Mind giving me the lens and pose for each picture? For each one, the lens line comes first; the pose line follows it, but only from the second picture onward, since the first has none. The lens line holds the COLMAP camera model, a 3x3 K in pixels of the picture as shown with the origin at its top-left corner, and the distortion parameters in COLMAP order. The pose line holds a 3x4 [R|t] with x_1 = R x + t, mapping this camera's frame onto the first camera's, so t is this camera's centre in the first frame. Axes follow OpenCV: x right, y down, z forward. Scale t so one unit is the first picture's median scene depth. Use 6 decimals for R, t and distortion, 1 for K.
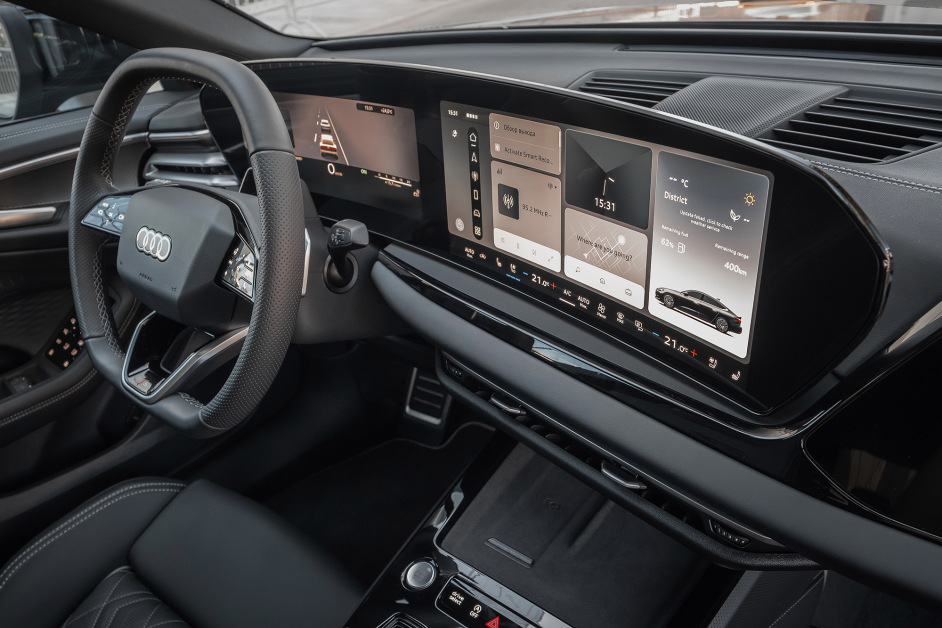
lens RADIAL K [[743.8, 0, 430.4], [0, 743.8, 316.6], [0, 0, 1]] dist [-0.009213, -0.002435]
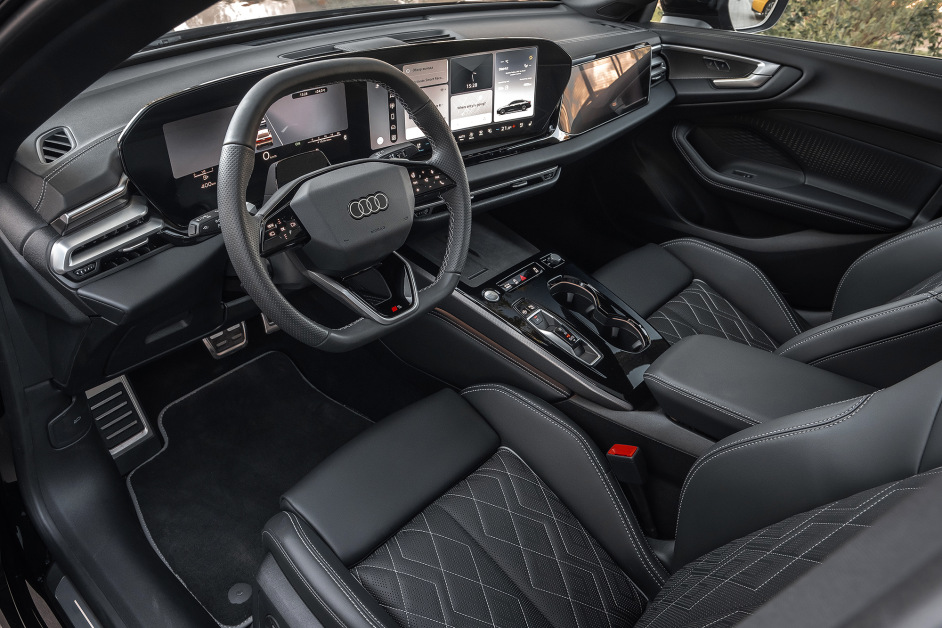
lens RADIAL K [[665.7, 0, 463.4], [0, 665.7, 301.4], [0, 0, 1]] dist [-0.016482, -0.000295]
pose [[0.017078, -0.461701, 0.886871, -1.581554], [0.459056, 0.791608, 0.403268, -0.383941], [-0.888243, 0.400237, 0.225466, 0.675693]]
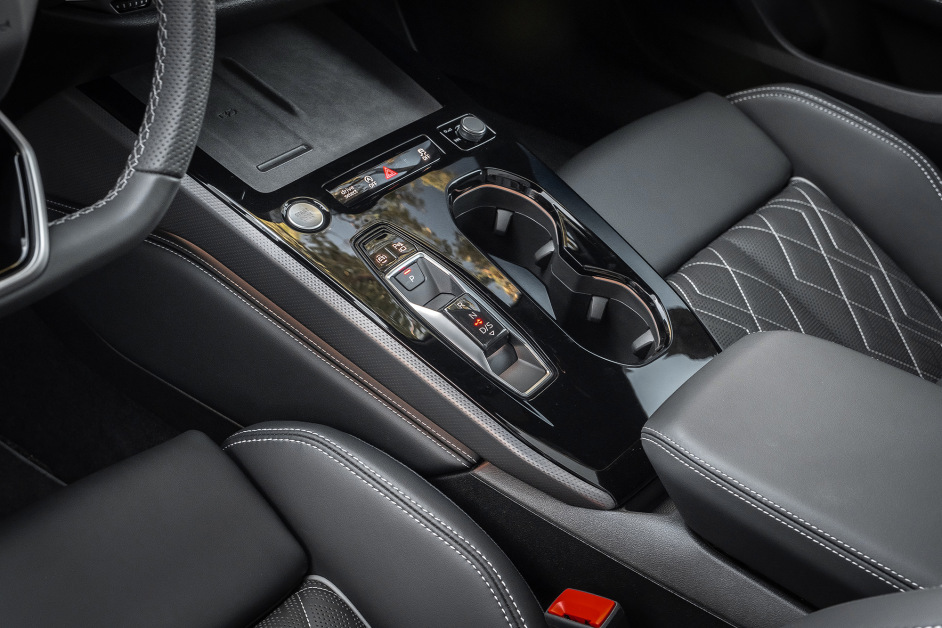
lens RADIAL K [[1235.6, 0, 492.4], [0, 1235.6, 313.6], [0, 0, 1]] dist [-0.014836, -0.028340]
pose [[-0.033758, -0.566208, 0.823571, -1.205191], [0.389314, 0.751501, 0.532617, -0.217330], [-0.920486, 0.338608, 0.195064, 0.581183]]
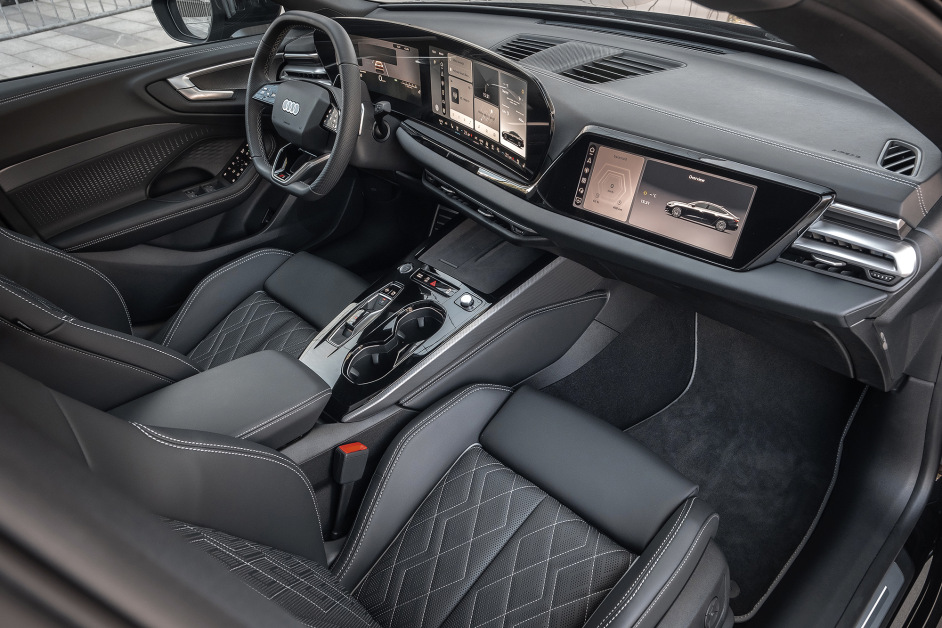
lens RADIAL K [[659.1, 0, 471.0], [0, 659.1, 314.0], [0, 0, 1]] dist [-0.003713, -0.000037]
pose [[0.996845, 0.075250, -0.025235, 0.239186], [-0.072041, 0.991292, 0.110231, 0.254349], [0.033310, -0.108065, 0.993586, -0.951311]]
